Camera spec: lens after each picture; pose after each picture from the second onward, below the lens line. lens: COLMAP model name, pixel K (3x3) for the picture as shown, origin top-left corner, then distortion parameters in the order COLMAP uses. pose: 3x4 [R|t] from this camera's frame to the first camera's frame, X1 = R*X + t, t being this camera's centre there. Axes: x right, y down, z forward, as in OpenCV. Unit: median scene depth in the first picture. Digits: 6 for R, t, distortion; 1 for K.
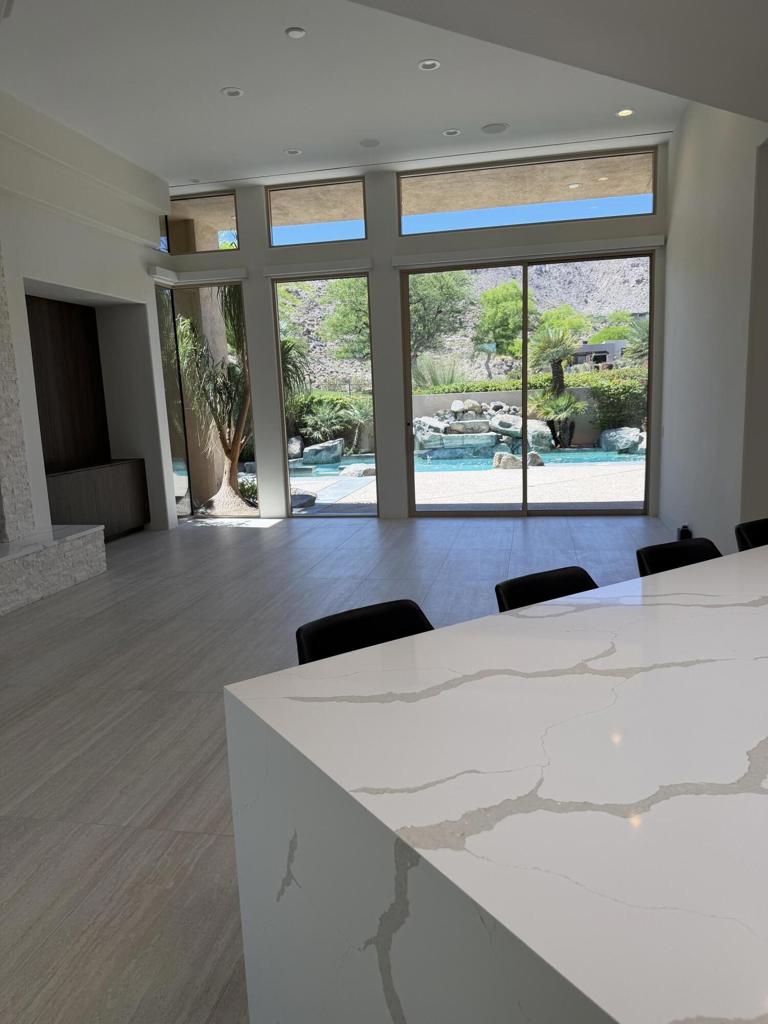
lens RADIAL K [[713.2, 0, 387.8], [0, 713.2, 515.6], [0, 0, 1]] dist [0.081484, -0.122529]
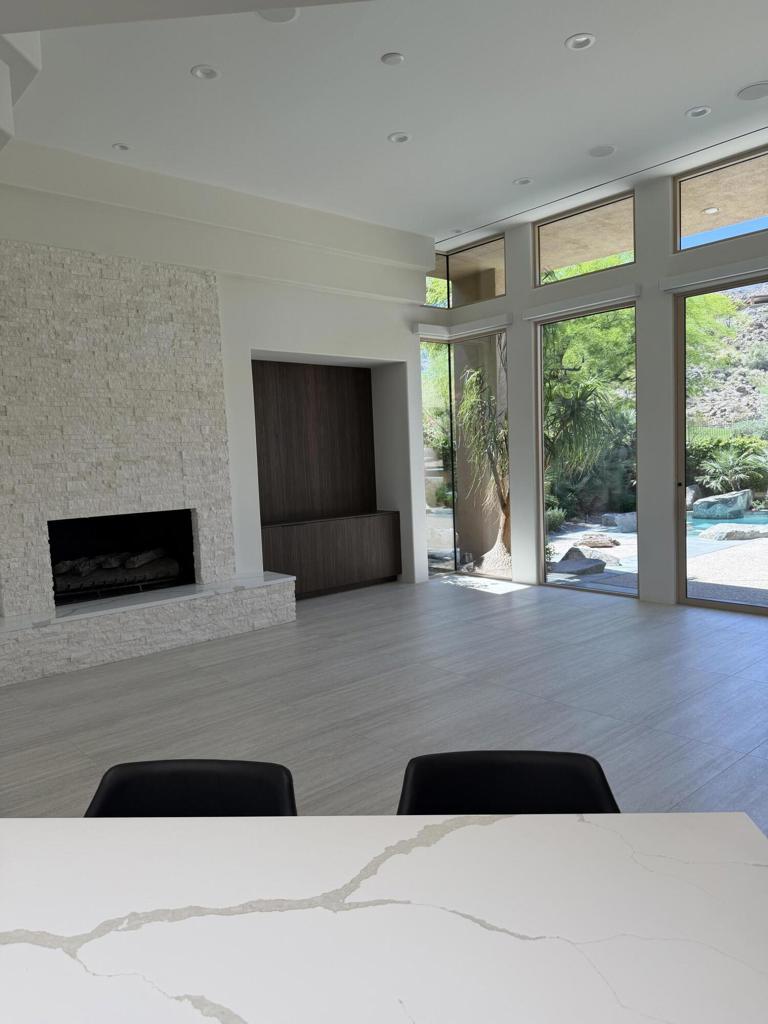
lens RADIAL K [[713.2, 0, 387.8], [0, 713.2, 515.6], [0, 0, 1]] dist [0.081484, -0.122529]
pose [[0.799134, 0.058779, -0.598272, 0.258023], [-0.090531, 0.995625, -0.023108, -0.049445], [0.594297, 0.072629, 0.800960, 0.188029]]
